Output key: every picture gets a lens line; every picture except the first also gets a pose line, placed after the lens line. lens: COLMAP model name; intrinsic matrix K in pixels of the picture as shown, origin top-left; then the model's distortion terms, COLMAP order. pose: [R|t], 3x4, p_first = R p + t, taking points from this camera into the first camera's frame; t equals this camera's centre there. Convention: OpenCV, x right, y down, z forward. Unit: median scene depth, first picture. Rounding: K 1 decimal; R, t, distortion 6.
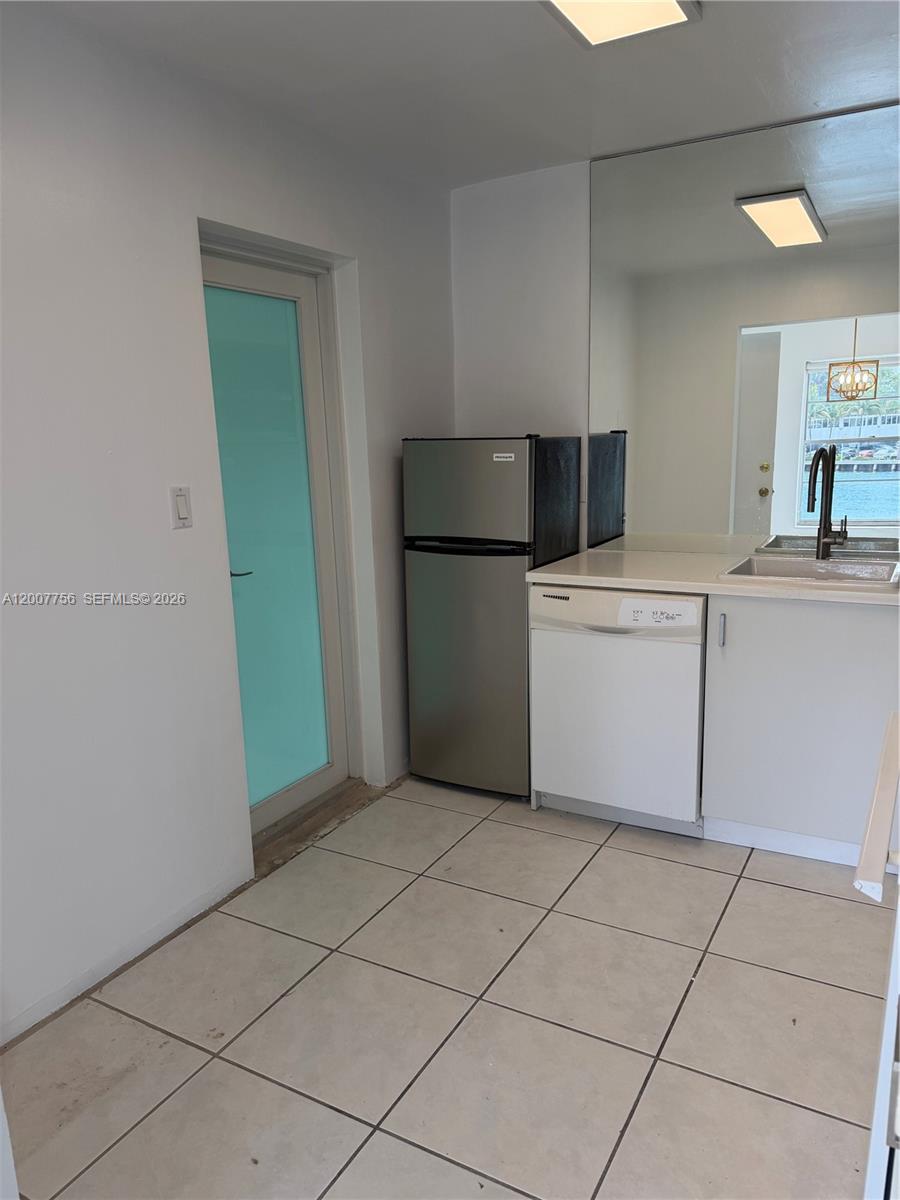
lens RADIAL K [[850.5, 0, 450.0], [0, 850.5, 600.0], [0, 0, 1]] dist [0.096794, -0.112324]
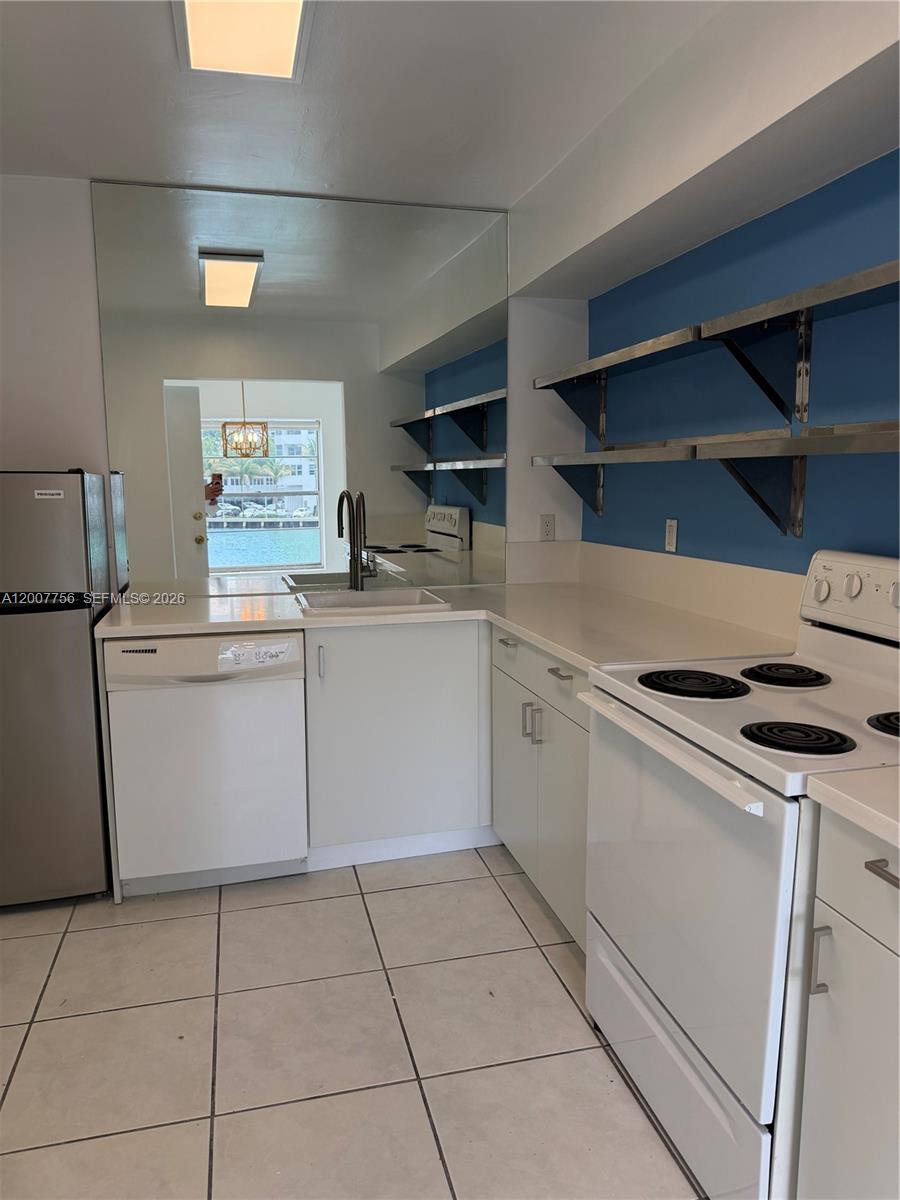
lens RADIAL K [[854.6, 0, 446.2], [0, 854.6, 605.1], [0, 0, 1]] dist [0.126972, -0.158356]
pose [[0.733354, -0.077270, 0.675441, -0.240723], [0.118316, 0.992865, -0.014878, 0.000357], [-0.669472, 0.090826, 0.737264, 0.113534]]
